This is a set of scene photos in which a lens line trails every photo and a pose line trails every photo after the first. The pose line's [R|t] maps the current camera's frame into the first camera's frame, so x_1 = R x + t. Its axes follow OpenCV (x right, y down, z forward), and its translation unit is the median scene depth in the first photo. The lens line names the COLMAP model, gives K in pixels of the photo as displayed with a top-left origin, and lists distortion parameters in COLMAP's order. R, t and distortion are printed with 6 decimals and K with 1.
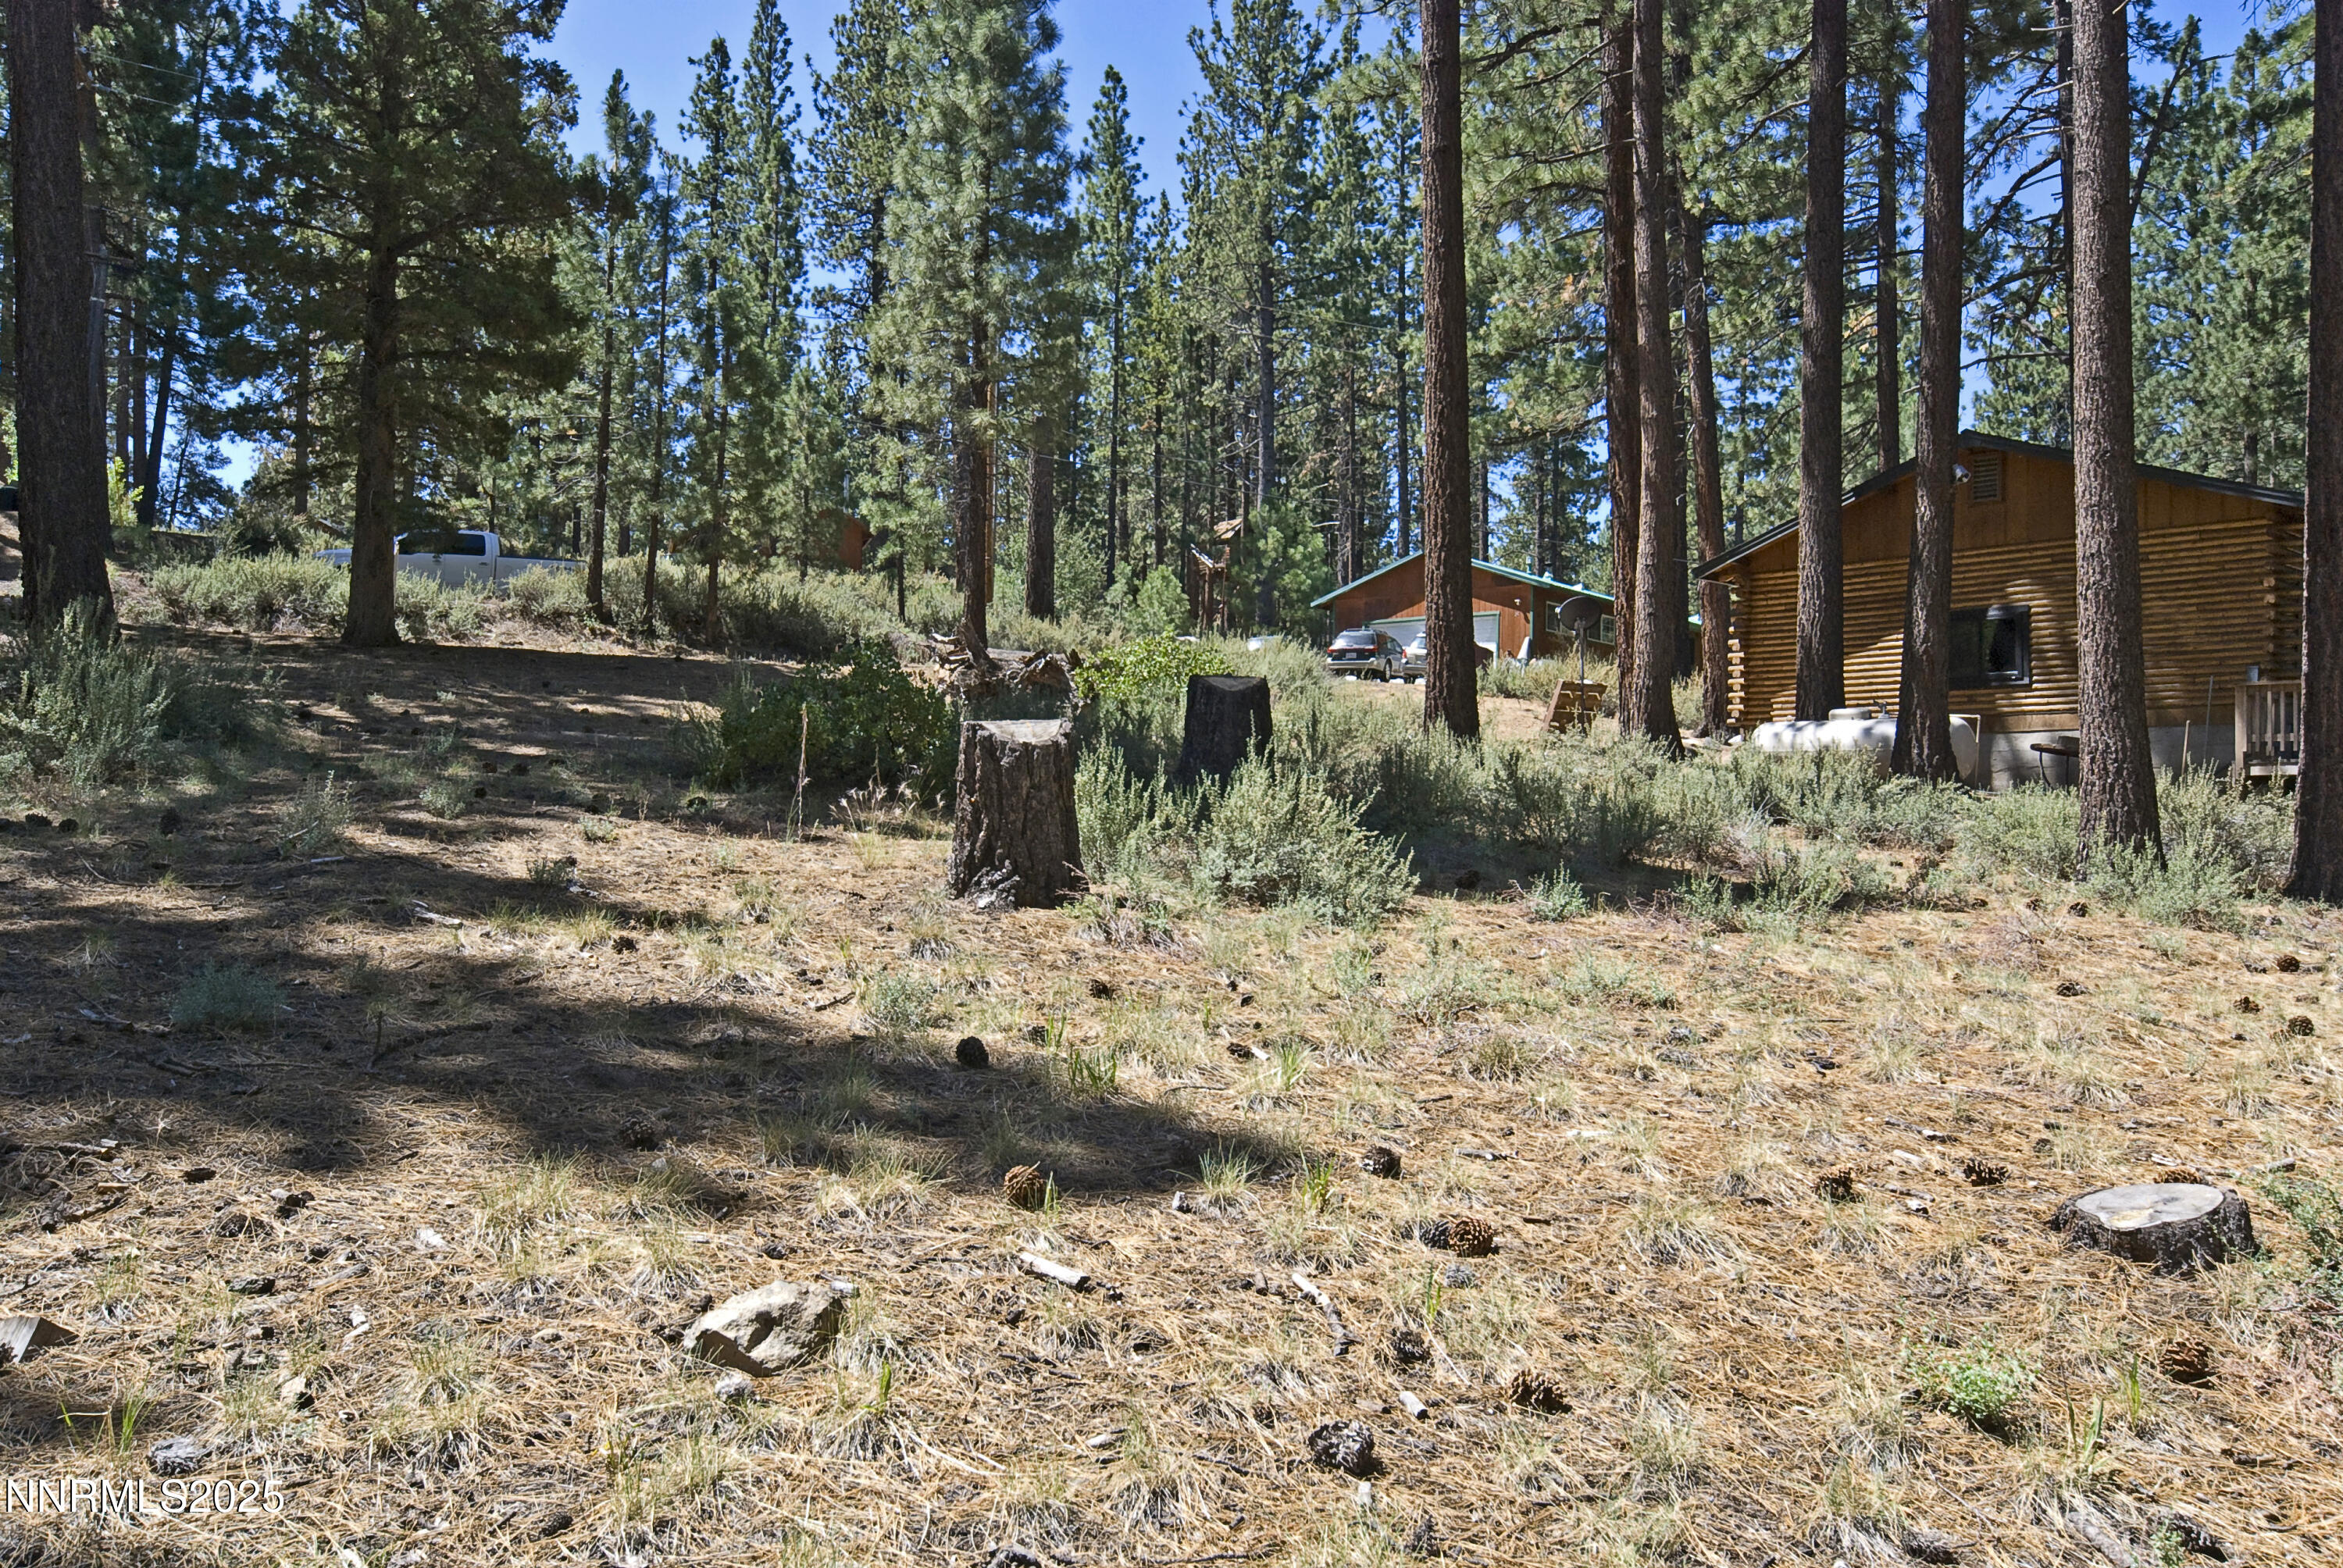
lens RADIAL K [[1925.5, 0, 1164.9], [0, 1925.5, 742.7], [0, 0, 1]] dist [0.000125, -0.004652]
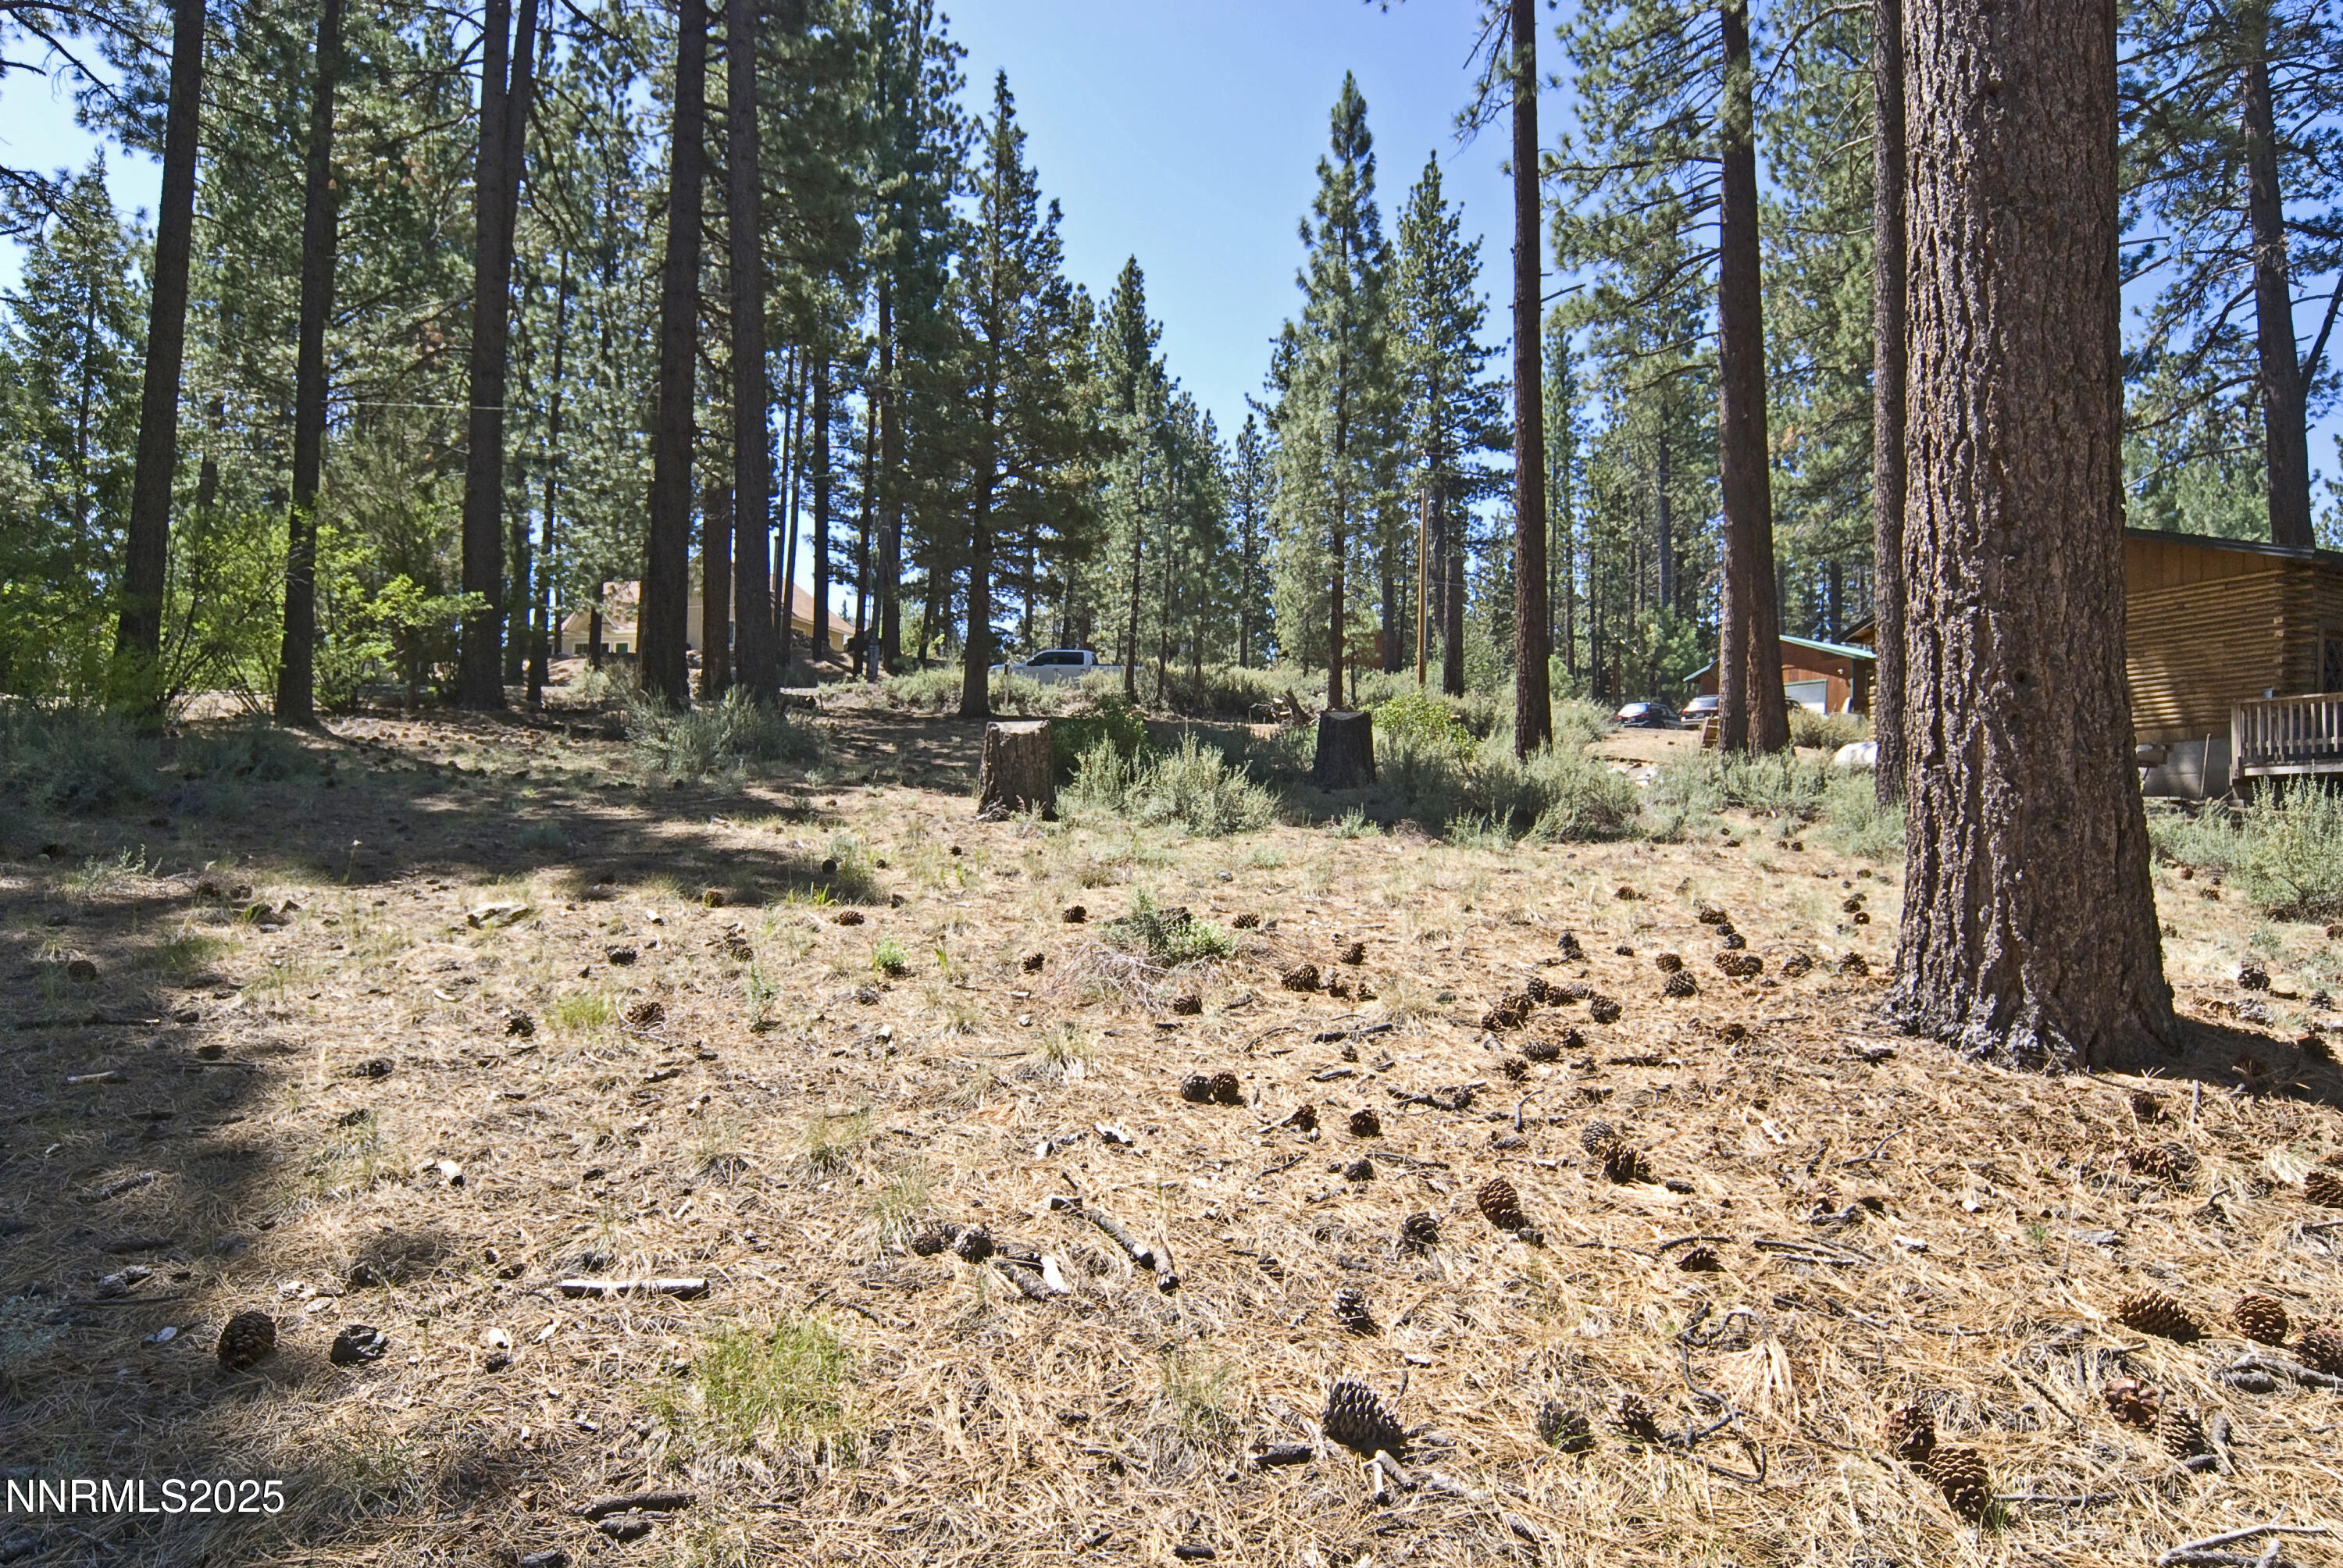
lens RADIAL K [[1346.5, 0, 1166.3], [0, 1346.5, 762.1], [0, 0, 1]] dist [-0.004491, 0.003626]
pose [[0.928531, -0.013922, -0.370993, 0.167063], [0.004469, 0.999643, -0.026327, 0.019438], [0.371227, 0.022788, 0.928262, -0.040796]]
